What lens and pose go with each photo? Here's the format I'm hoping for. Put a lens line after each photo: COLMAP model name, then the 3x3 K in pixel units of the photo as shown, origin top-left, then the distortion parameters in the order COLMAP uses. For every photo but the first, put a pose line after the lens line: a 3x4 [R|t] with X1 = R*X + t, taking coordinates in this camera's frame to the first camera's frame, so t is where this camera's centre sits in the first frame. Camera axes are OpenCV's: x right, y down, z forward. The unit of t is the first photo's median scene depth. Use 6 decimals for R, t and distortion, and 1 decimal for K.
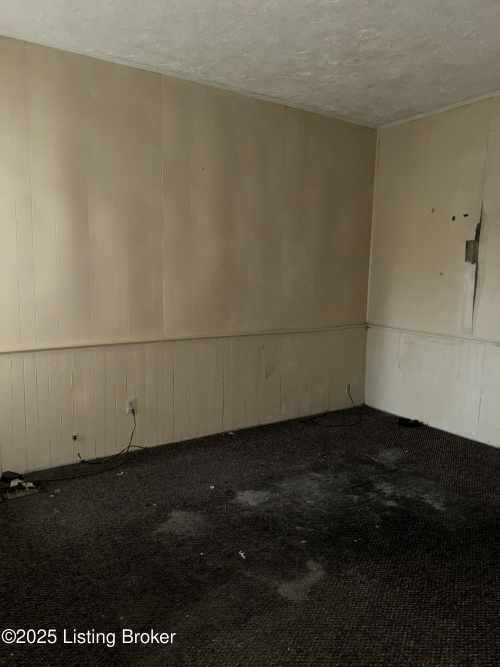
lens RADIAL K [[469.8, 0, 246.2], [0, 469.8, 330.1], [0, 0, 1]] dist [0.050153, -0.052772]
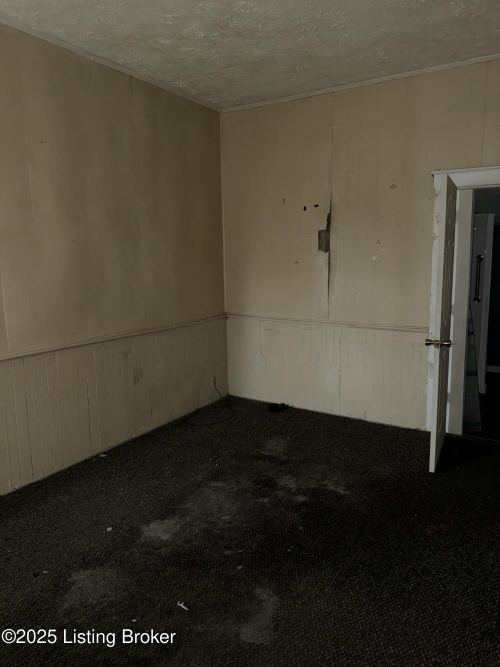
lens RADIAL K [[469.8, 0, 252.7], [0, 469.8, 331.6], [0, 0, 1]] dist [0.050153, -0.052772]
pose [[0.911552, -0.093907, 0.400317, -0.116504], [0.077717, 0.995372, 0.056528, -0.036781], [-0.403773, -0.020417, 0.914632, 0.104231]]
